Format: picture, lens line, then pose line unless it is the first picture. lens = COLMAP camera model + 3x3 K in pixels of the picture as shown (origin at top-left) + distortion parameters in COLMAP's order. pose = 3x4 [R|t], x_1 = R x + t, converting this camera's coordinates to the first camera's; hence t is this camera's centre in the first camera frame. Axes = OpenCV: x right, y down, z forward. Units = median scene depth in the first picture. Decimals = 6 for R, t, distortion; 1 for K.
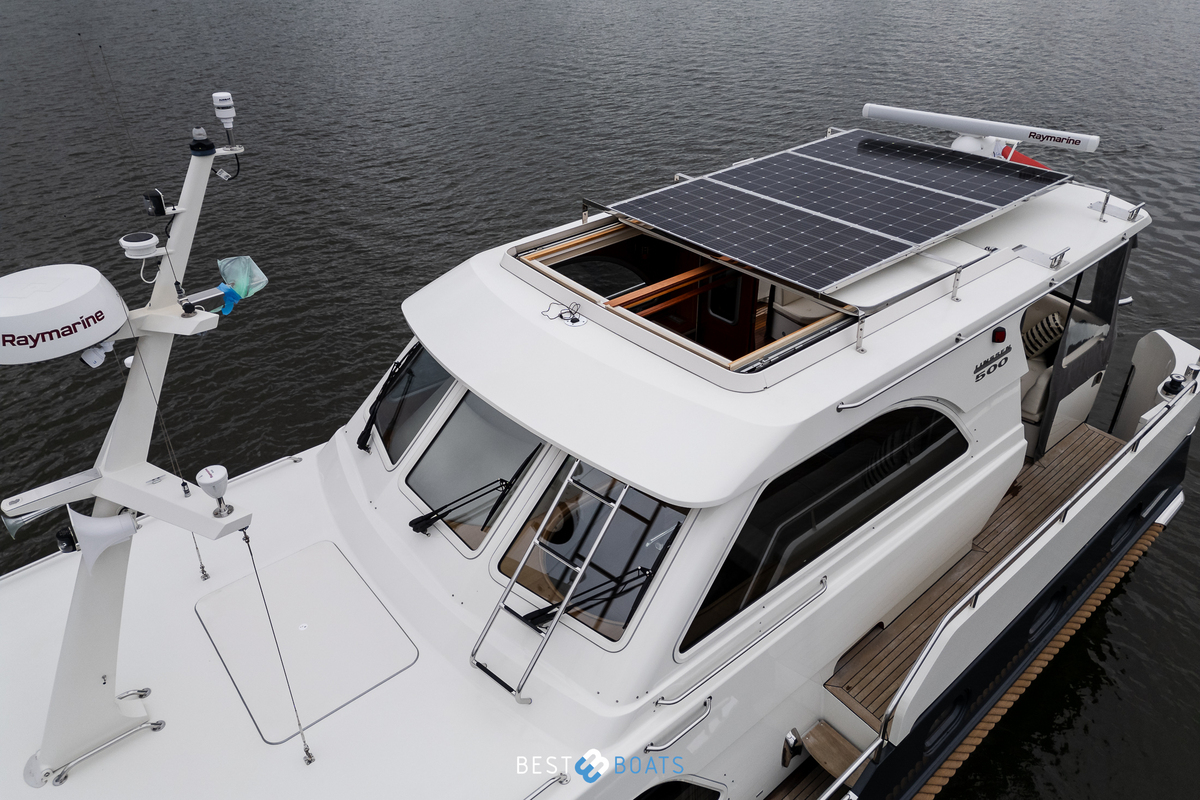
lens RADIAL K [[809.2, 0, 600.0], [0, 809.2, 400.0], [0, 0, 1]] dist [0.006086, -0.000101]
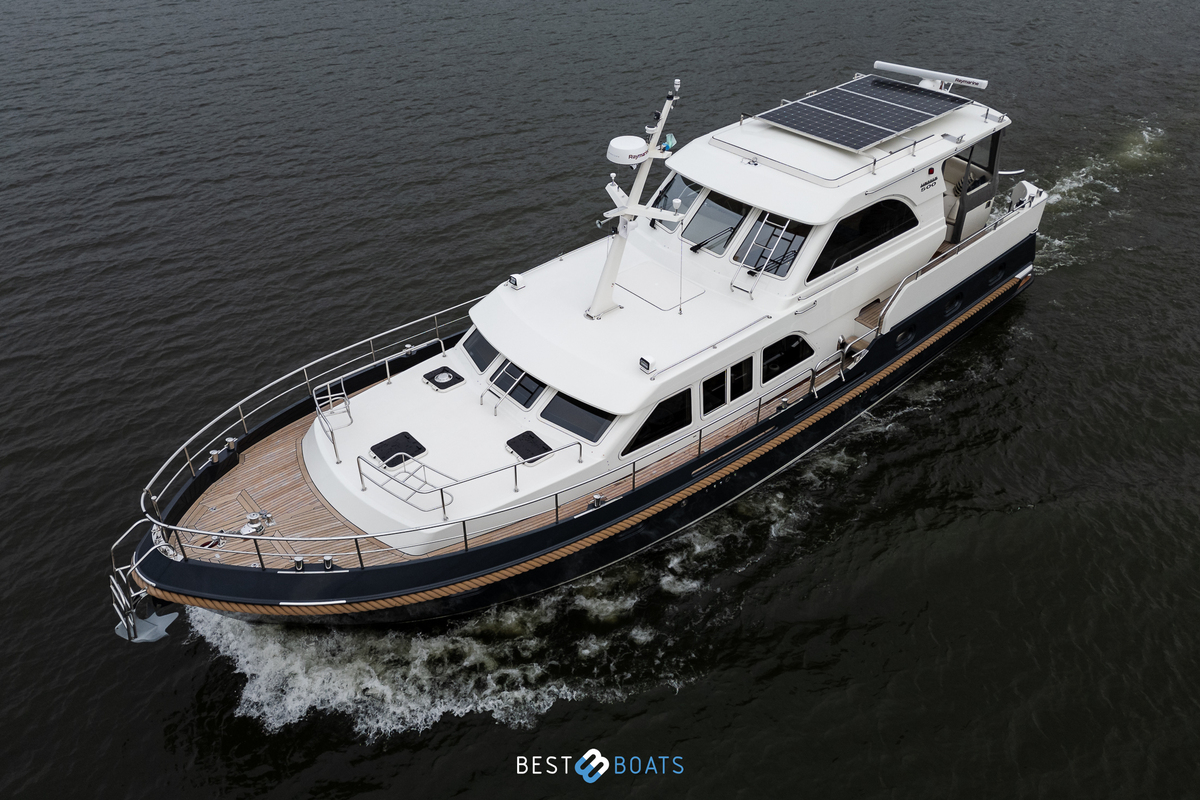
lens RADIAL K [[809.2, 0, 600.0], [0, 809.2, 400.0], [0, 0, 1]] dist [0.006086, -0.000101]
pose [[0.999936, -0.009734, 0.005743, -0.505692], [0.009150, 0.995511, 0.094198, 0.360149], [-0.006634, -0.094139, 0.995537, -1.440439]]
